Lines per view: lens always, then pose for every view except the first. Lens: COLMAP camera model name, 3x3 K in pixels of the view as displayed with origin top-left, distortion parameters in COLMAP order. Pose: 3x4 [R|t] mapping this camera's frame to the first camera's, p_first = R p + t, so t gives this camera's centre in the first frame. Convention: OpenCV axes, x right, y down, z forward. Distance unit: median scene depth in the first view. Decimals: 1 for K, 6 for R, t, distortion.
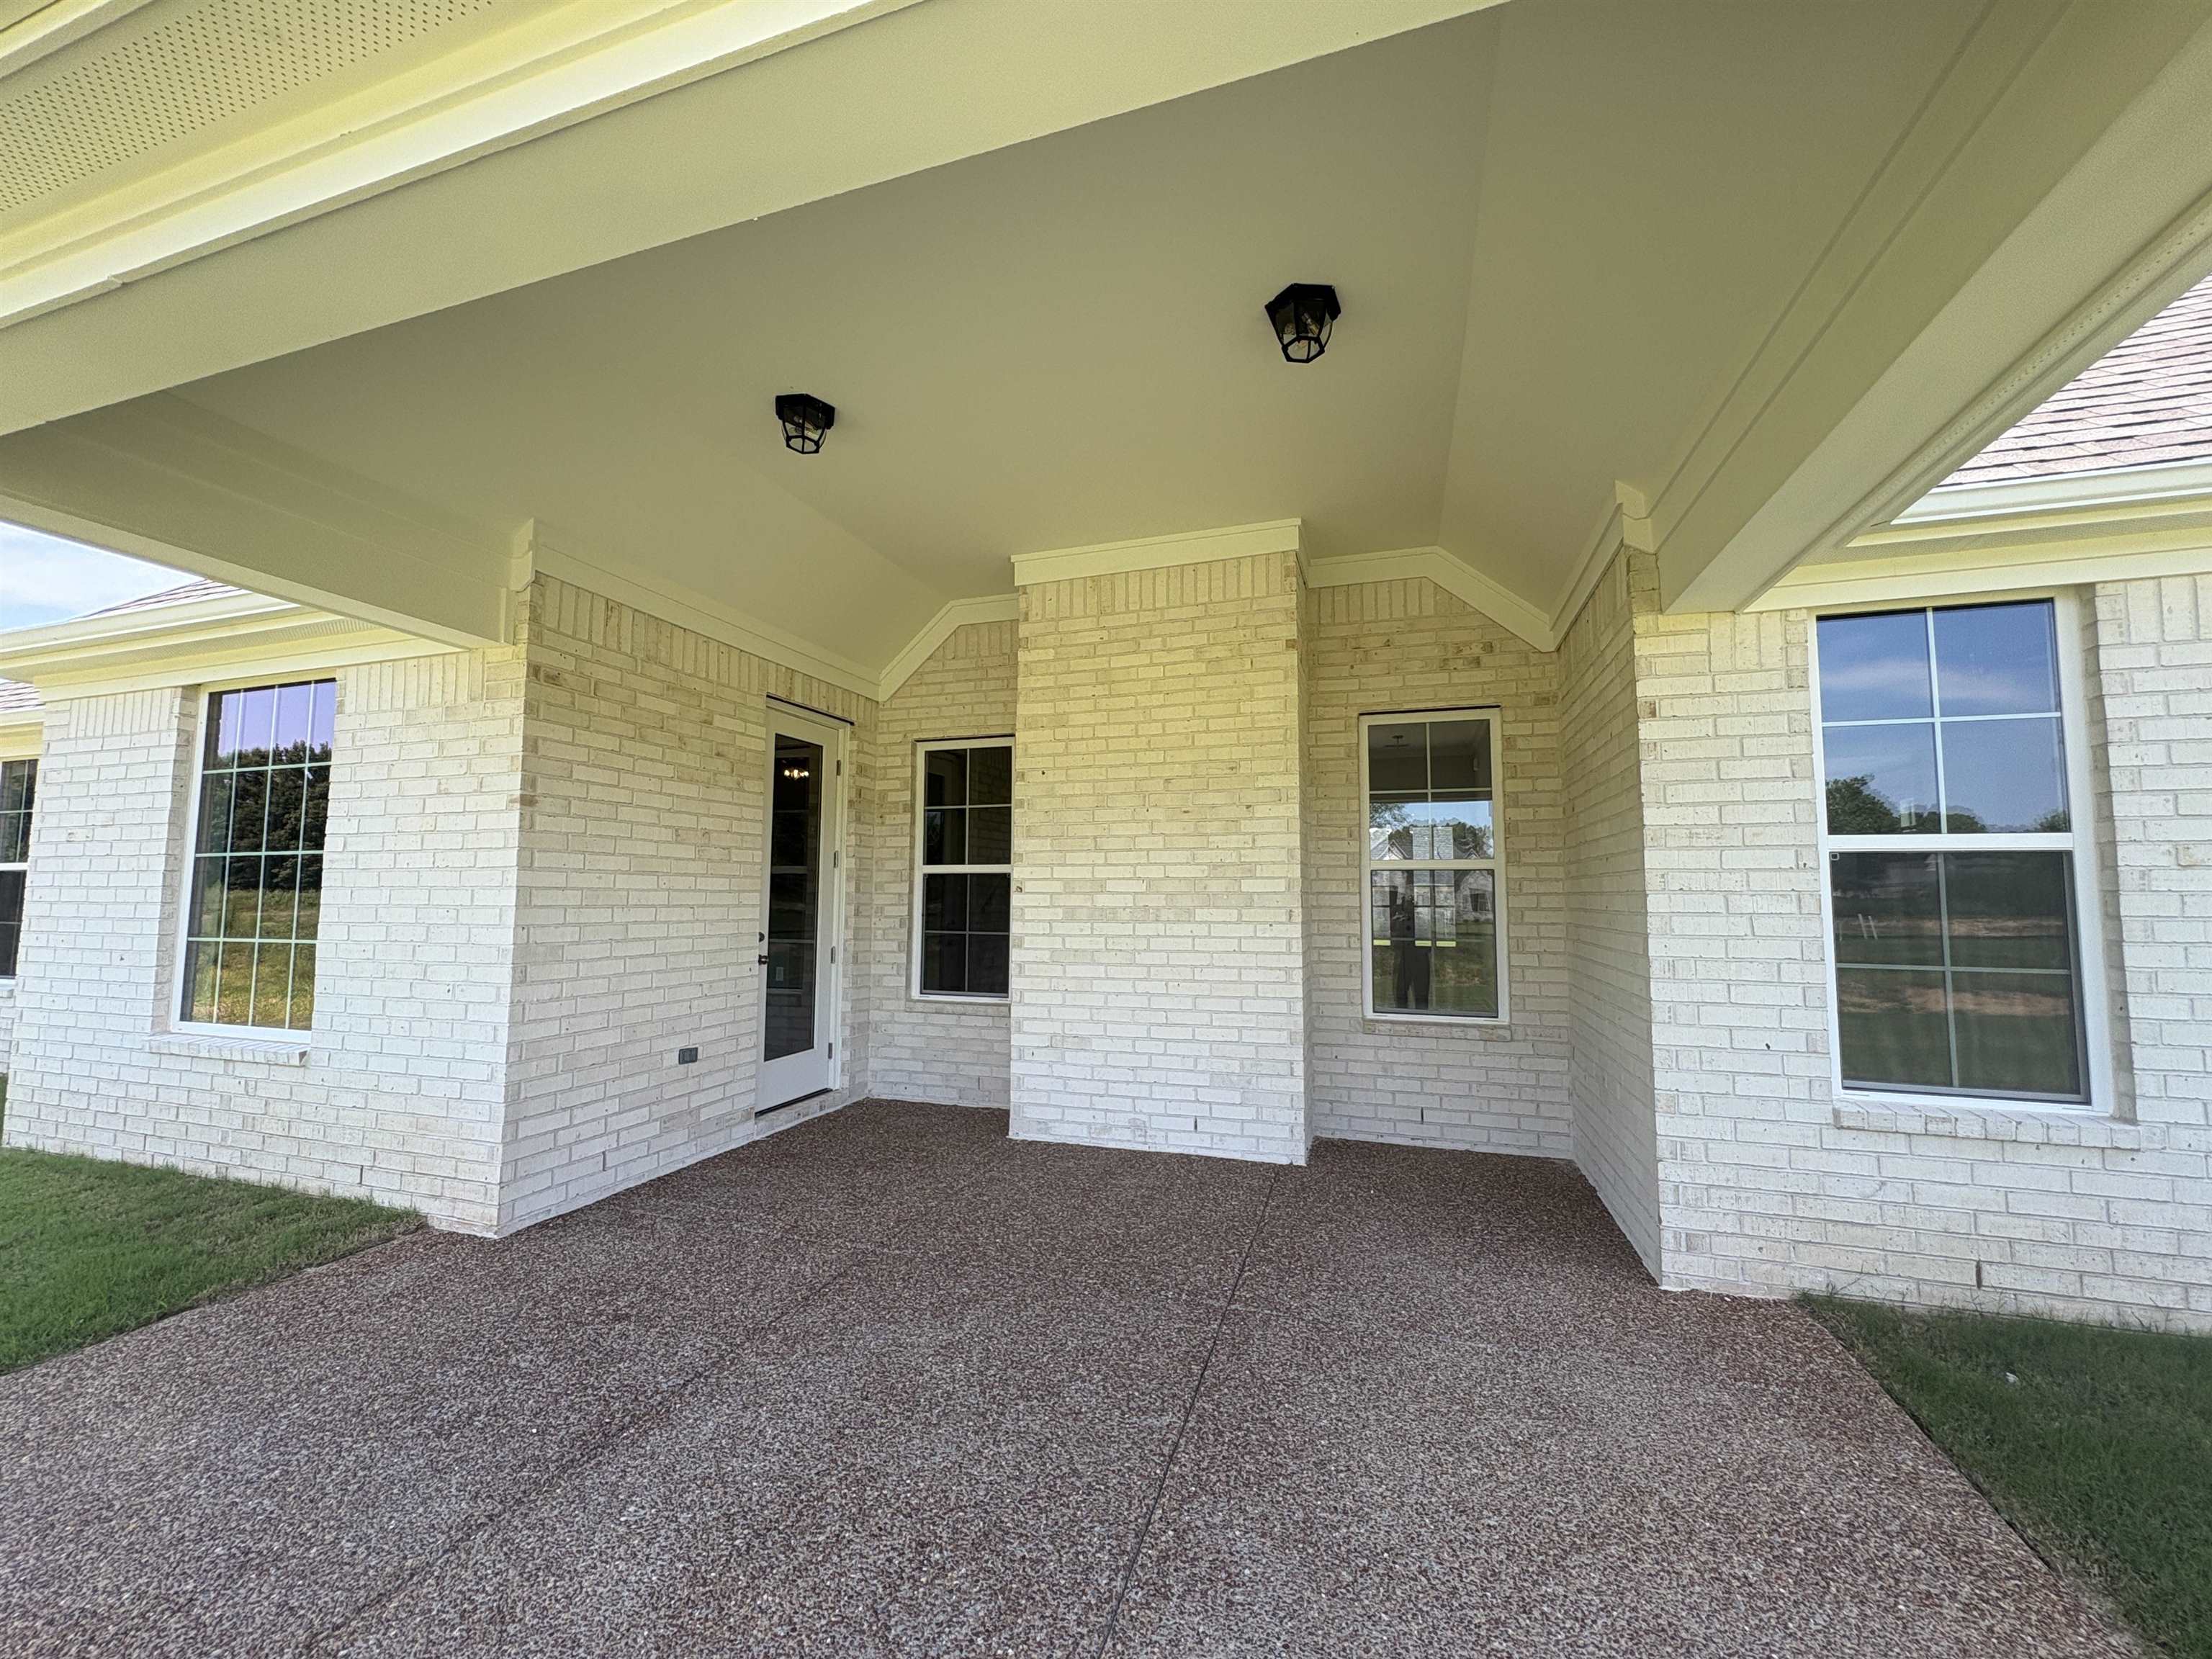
lens RADIAL K [[888.2, 0, 1106.0], [0, 888.2, 829.5], [0, 0, 1]] dist [0.000312, 0.000457]
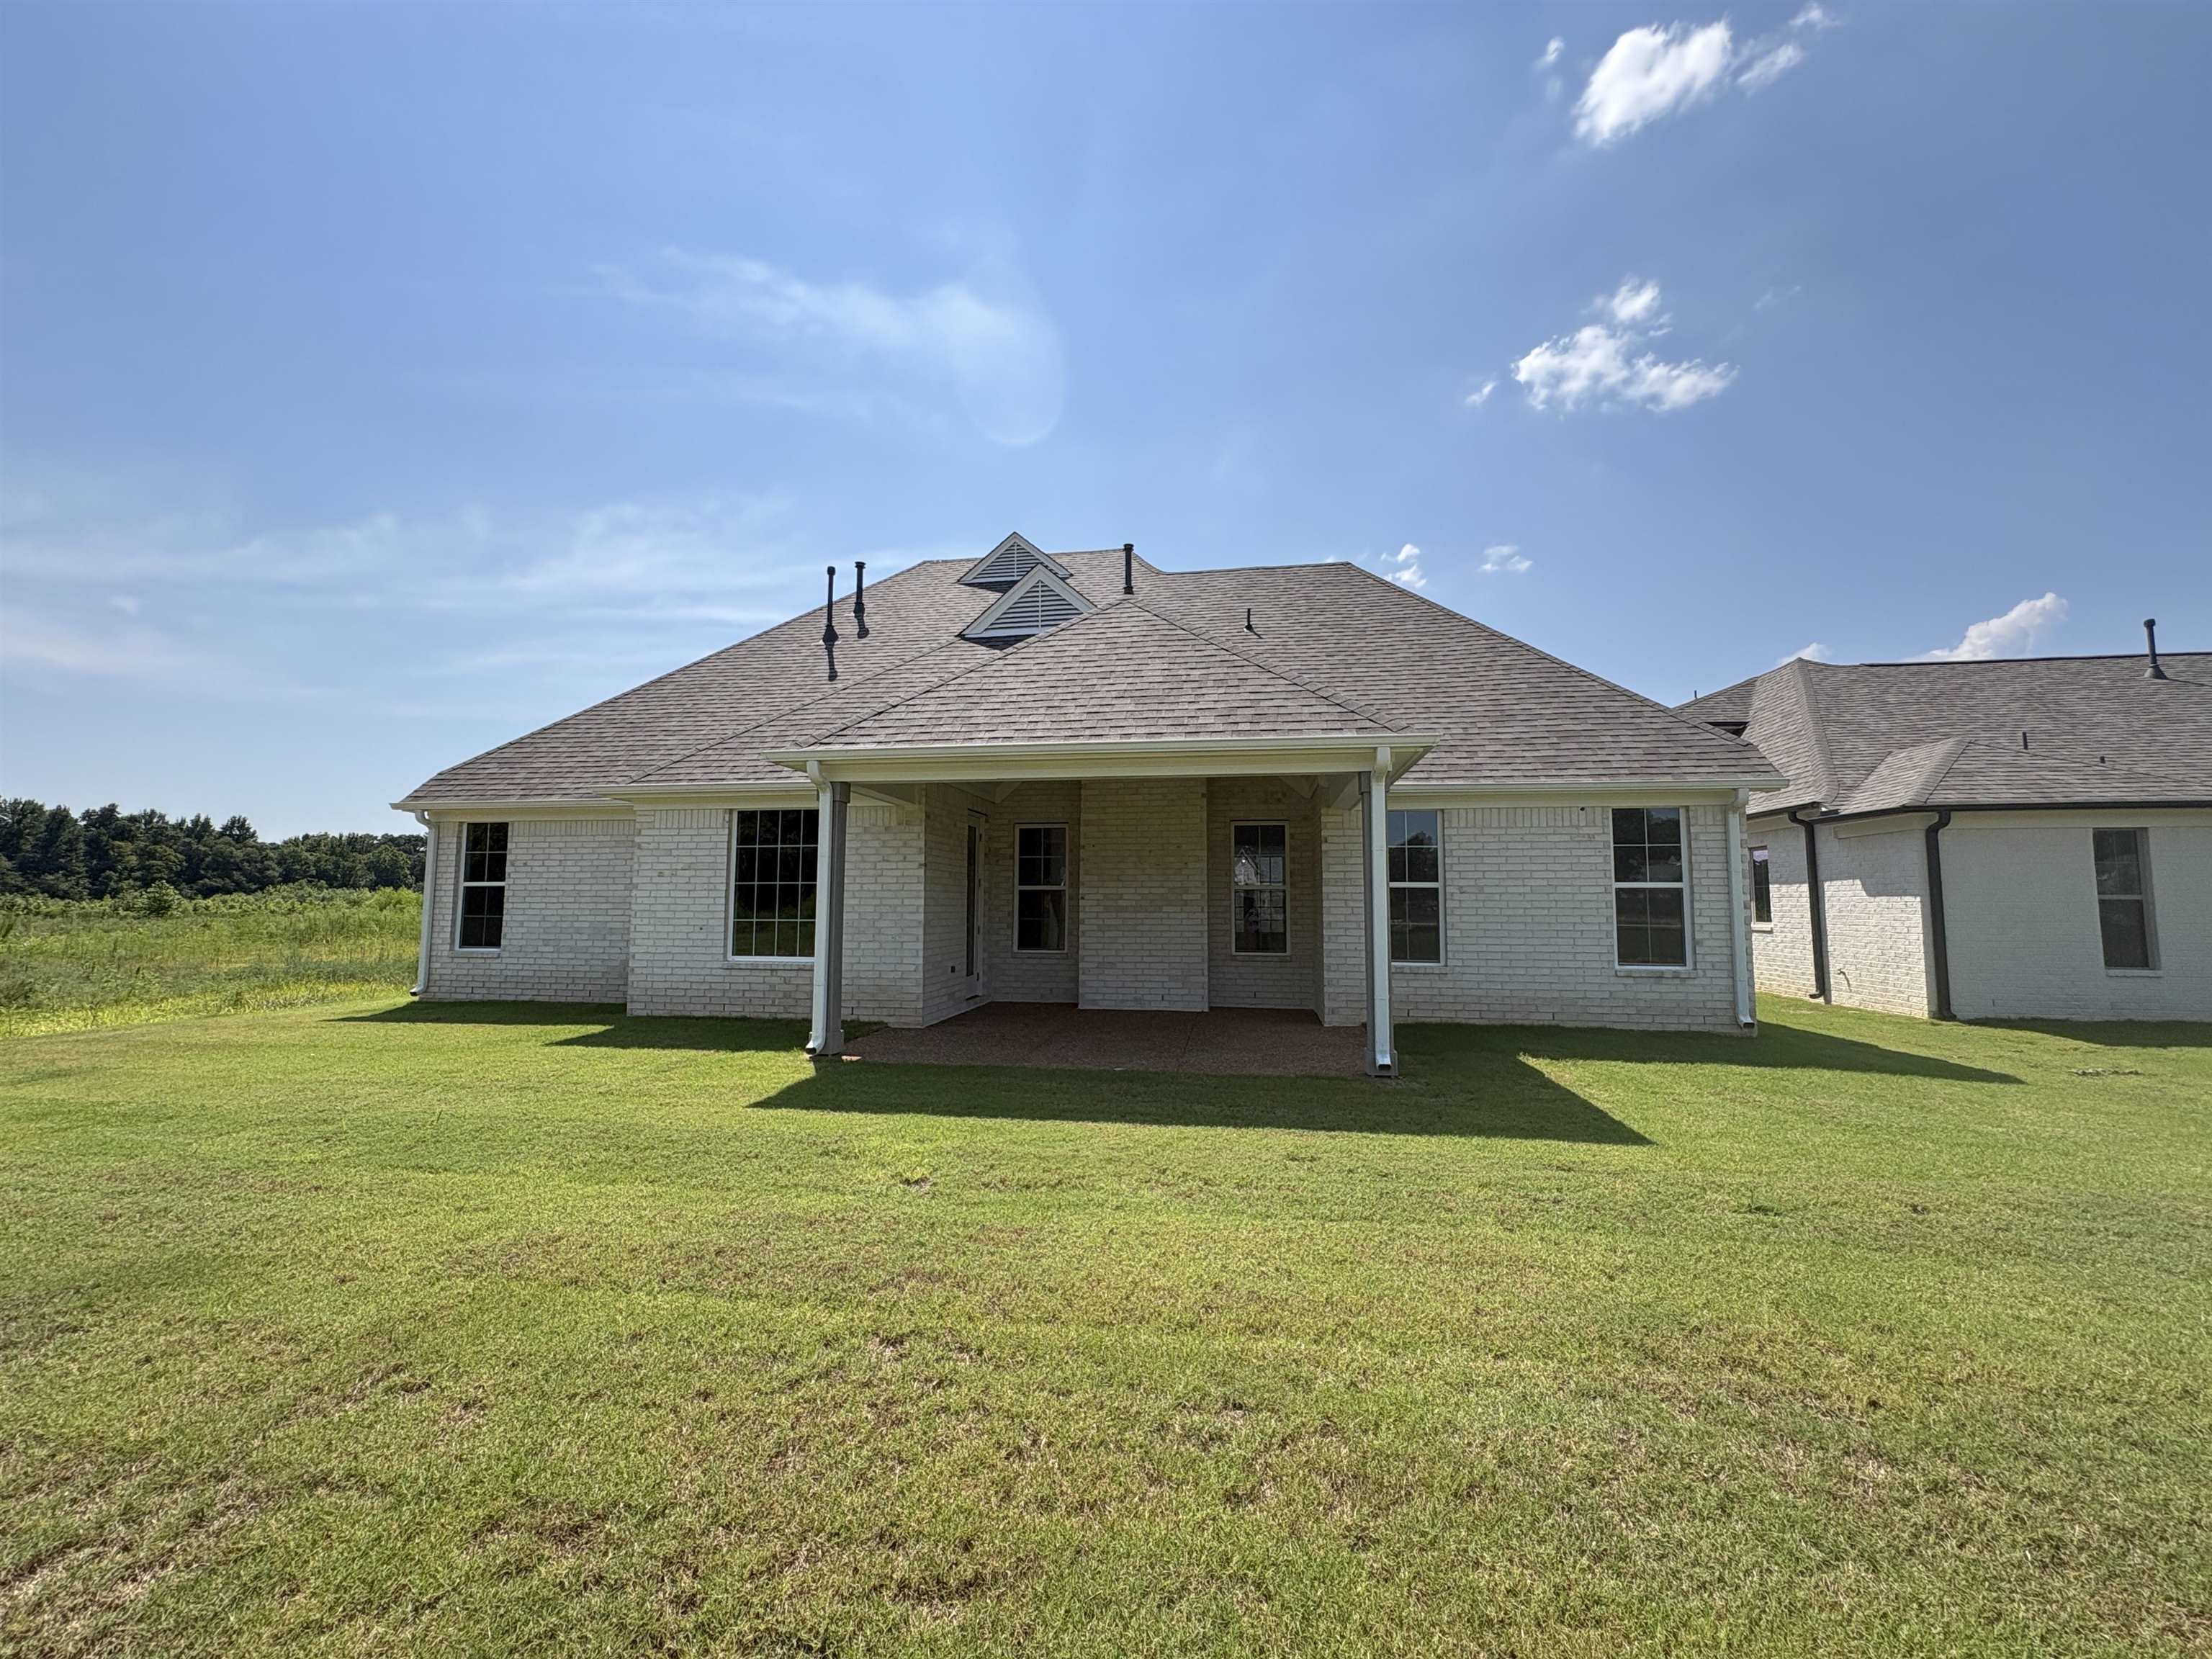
lens RADIAL K [[888.2, 0, 1106.0], [0, 888.2, 829.5], [0, 0, 1]] dist [0.000312, 0.000457]
pose [[0.988262, 0.012319, 0.152273, -0.417806], [-0.011662, 0.999918, -0.005208, -0.103028], [-0.152325, 0.003371, 0.988325, -1.331885]]
